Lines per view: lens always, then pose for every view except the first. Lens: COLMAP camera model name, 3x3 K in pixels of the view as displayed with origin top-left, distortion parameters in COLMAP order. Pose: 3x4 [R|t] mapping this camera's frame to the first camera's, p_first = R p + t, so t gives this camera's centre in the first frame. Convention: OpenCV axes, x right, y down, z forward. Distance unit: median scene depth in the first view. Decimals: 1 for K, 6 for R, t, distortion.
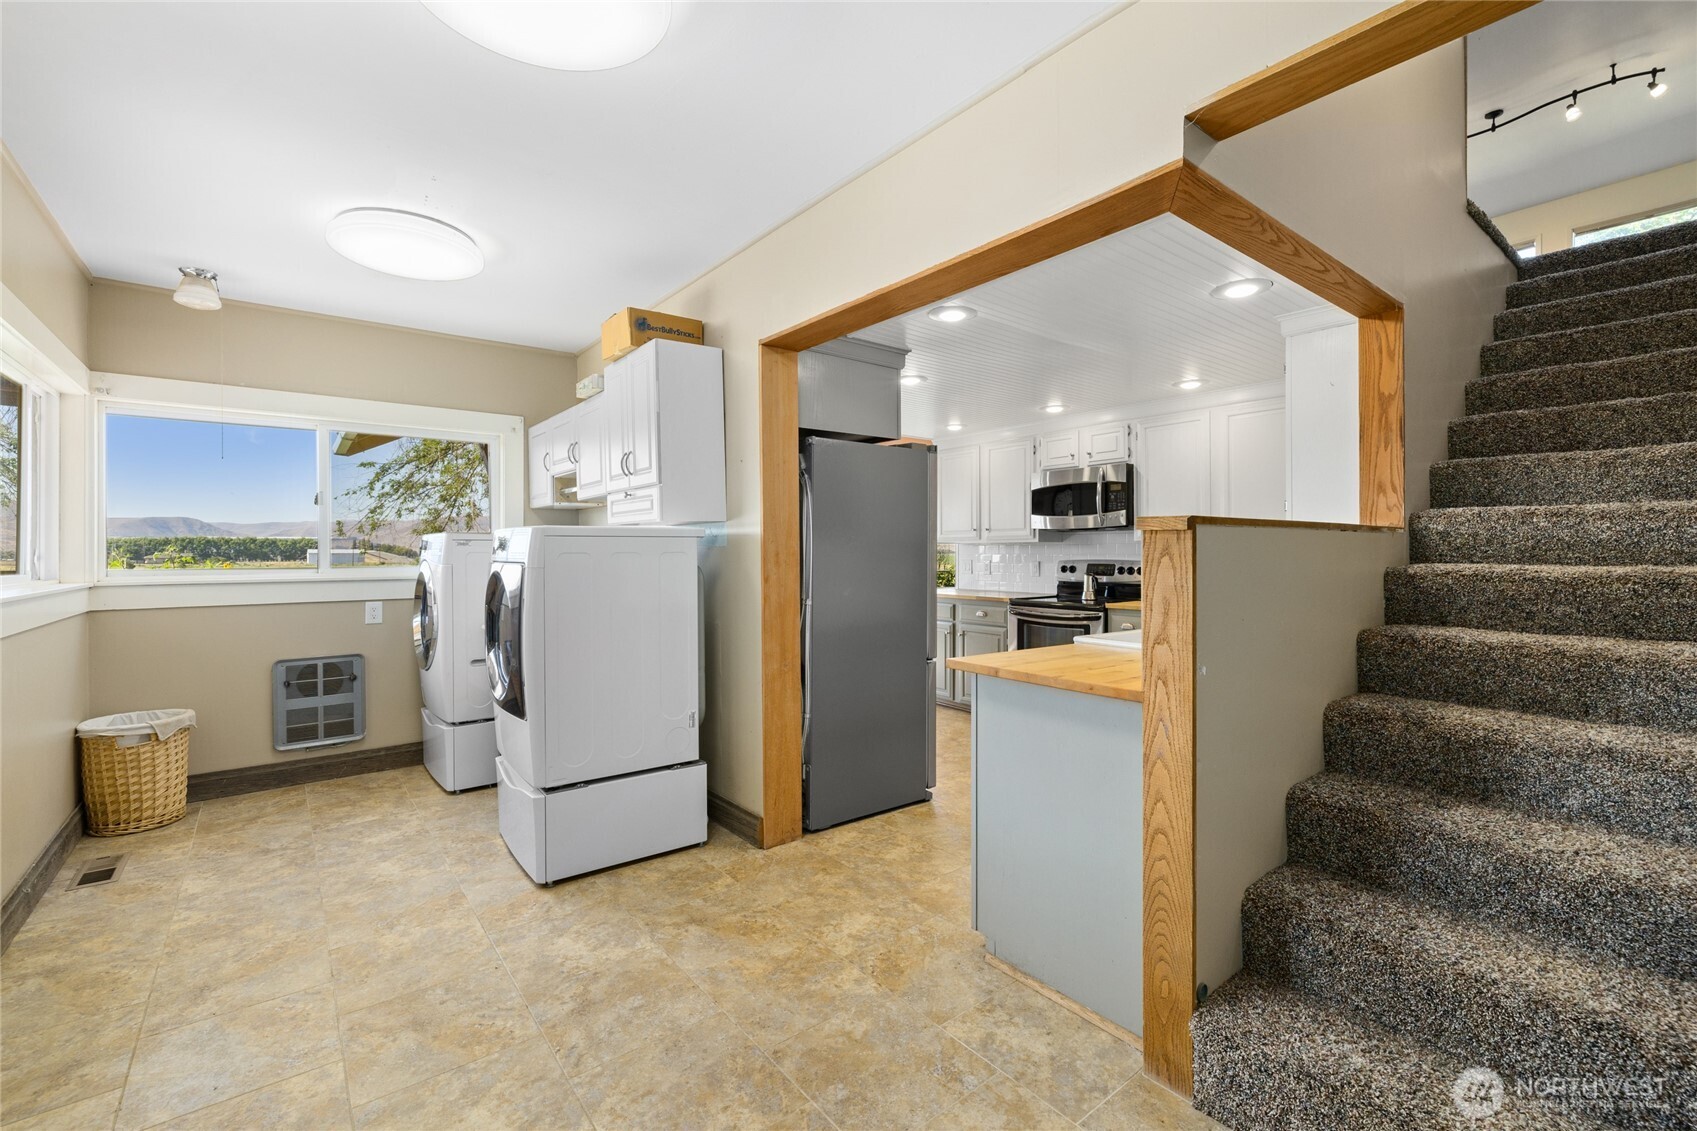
lens RADIAL K [[730.0, 0, 848.7], [0, 730.0, 566.3], [0, 0, 1]] dist [-0.000874, 0.000116]
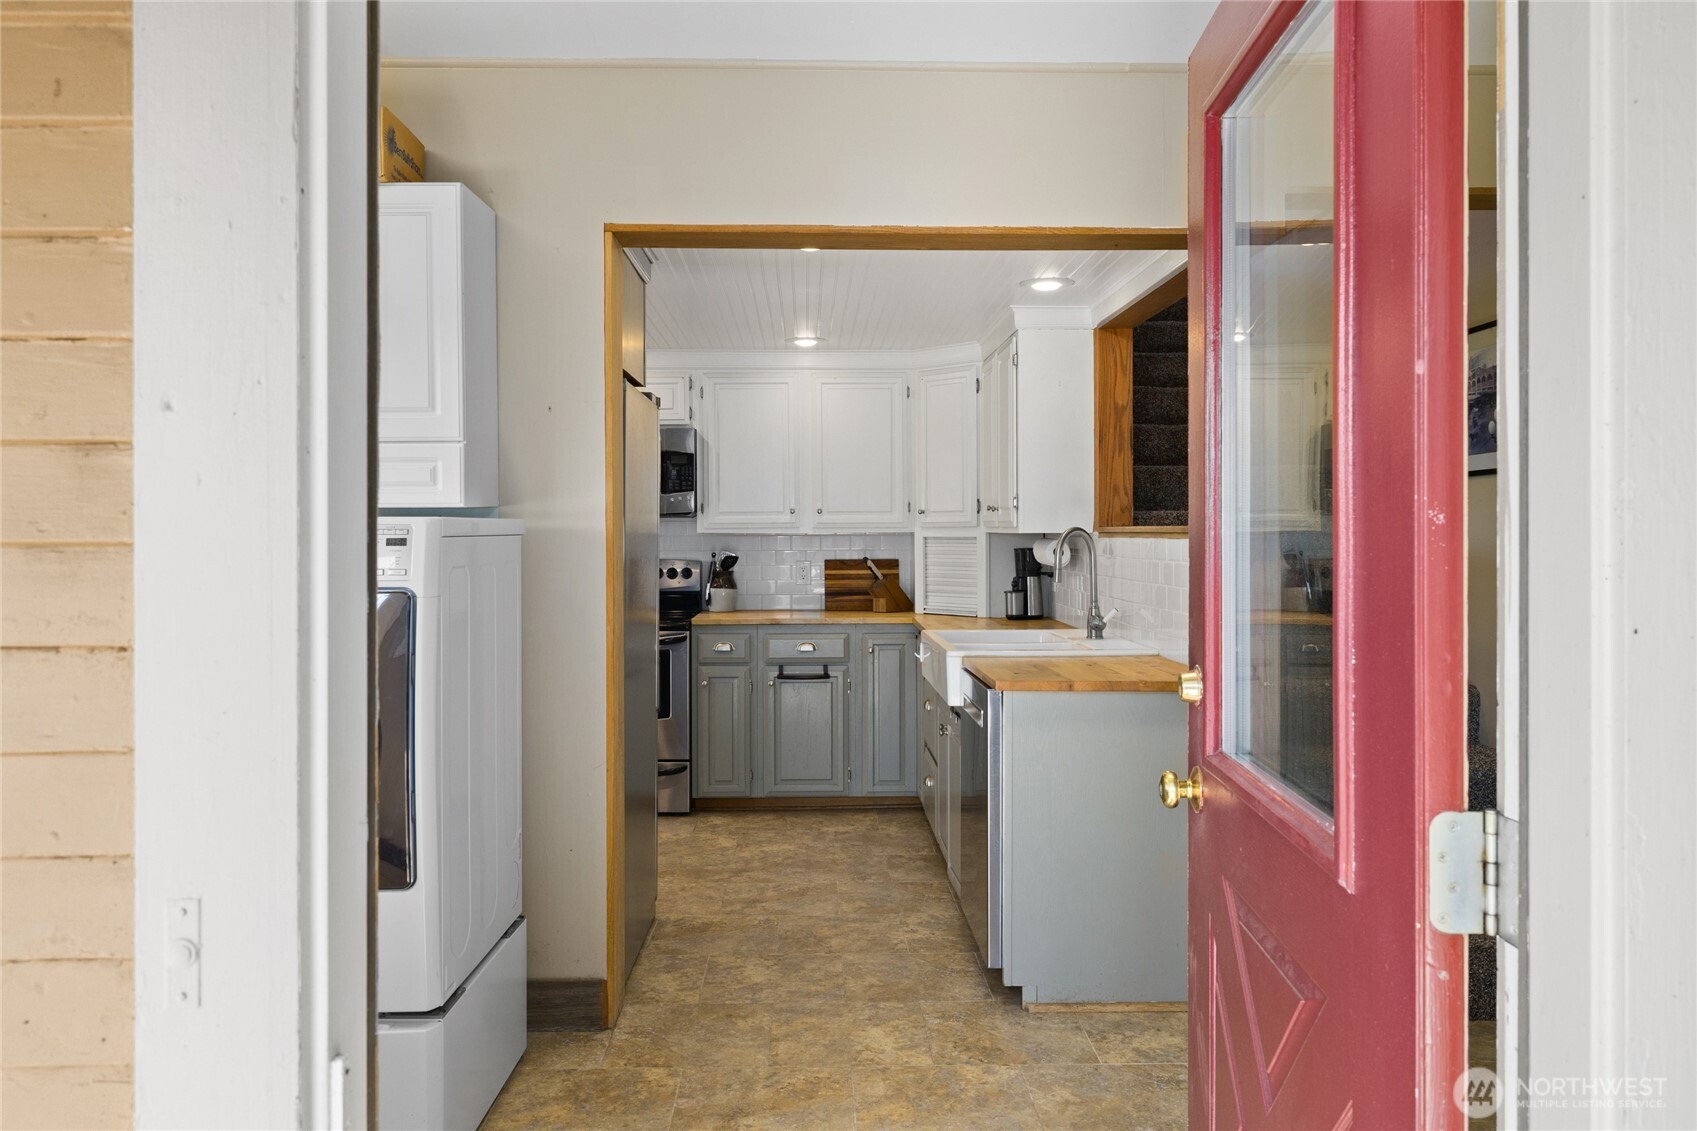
lens RADIAL K [[1251.4, 0, 848.8], [0, 1251.4, 550.8], [0, 0, 1]] dist [0.004203, 0.000398]
pose [[0.597975, -0.009923, 0.801453, -1.014800], [0.016464, 0.999864, 0.000096, -0.026195], [-0.801345, 0.013138, 0.598058, 0.215974]]
